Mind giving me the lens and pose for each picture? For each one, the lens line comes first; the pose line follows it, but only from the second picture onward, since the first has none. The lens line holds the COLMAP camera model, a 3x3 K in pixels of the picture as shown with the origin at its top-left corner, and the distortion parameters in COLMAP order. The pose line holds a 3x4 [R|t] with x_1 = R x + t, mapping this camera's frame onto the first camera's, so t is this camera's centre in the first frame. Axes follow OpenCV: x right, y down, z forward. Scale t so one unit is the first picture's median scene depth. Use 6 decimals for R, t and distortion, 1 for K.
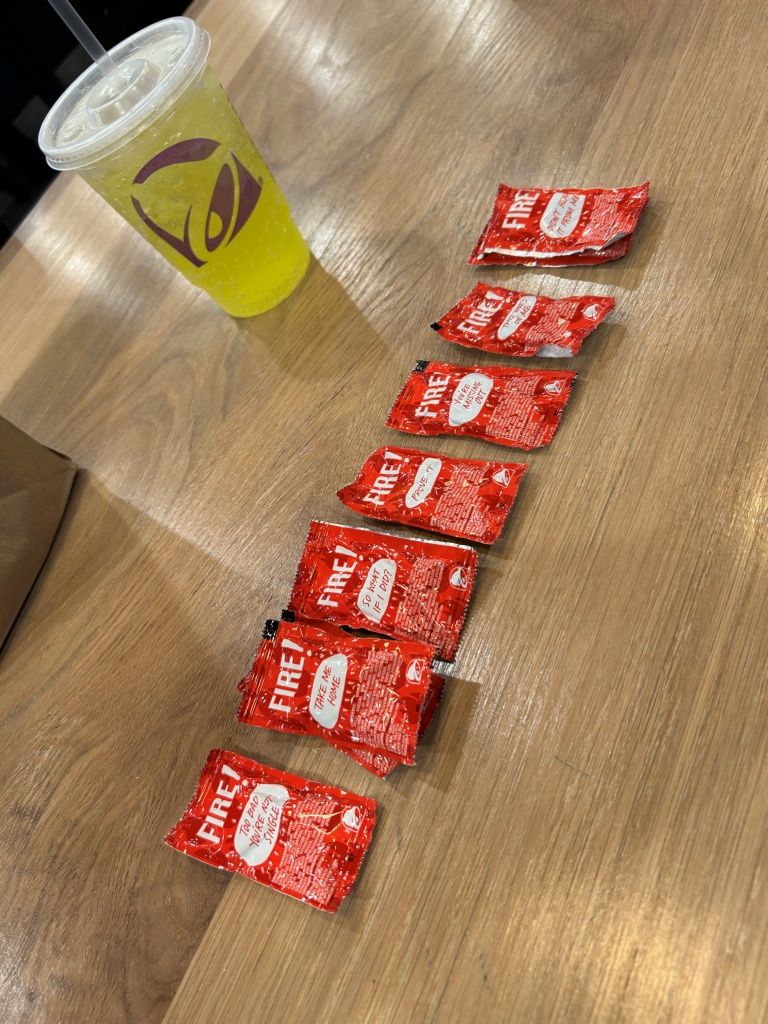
lens RADIAL K [[763.3, 0, 388.7], [0, 763.3, 519.3], [0, 0, 1]] dist [-0.013350, 0.039548]
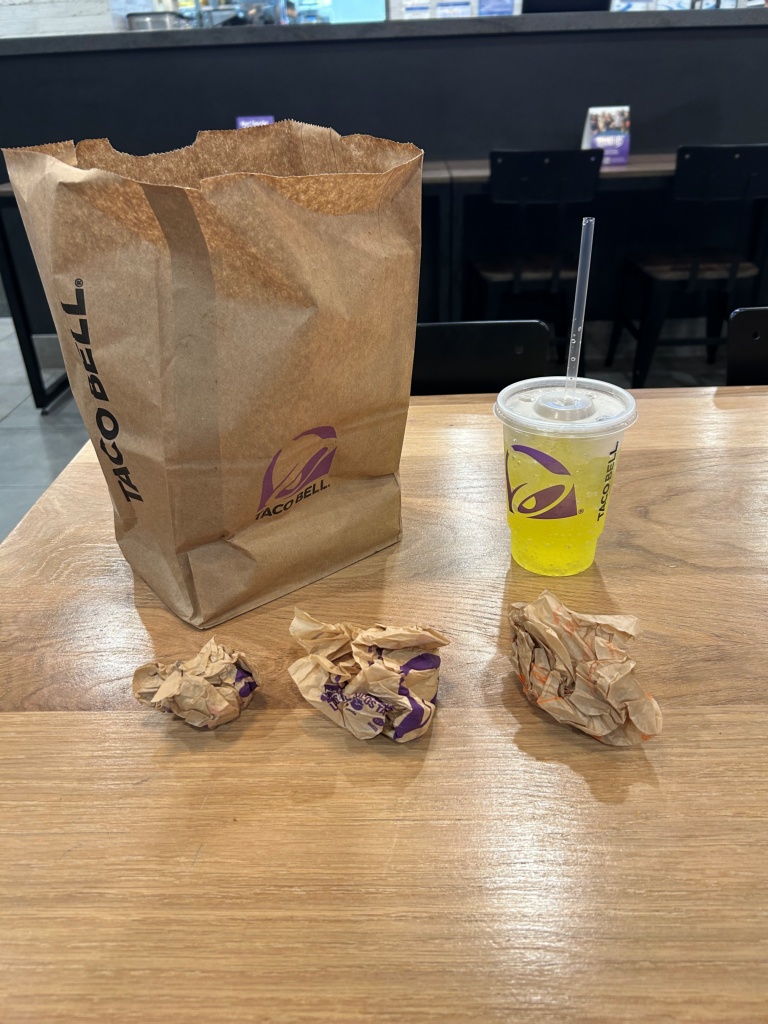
lens RADIAL K [[763.3, 0, 388.4], [0, 763.3, 508.4], [0, 0, 1]] dist [-0.013350, 0.039548]
pose [[0.414288, 0.758340, -0.503275, 0.460816], [-0.841631, 0.529684, 0.105316, -0.388678], [0.346442, 0.379941, 0.857684, -0.338410]]
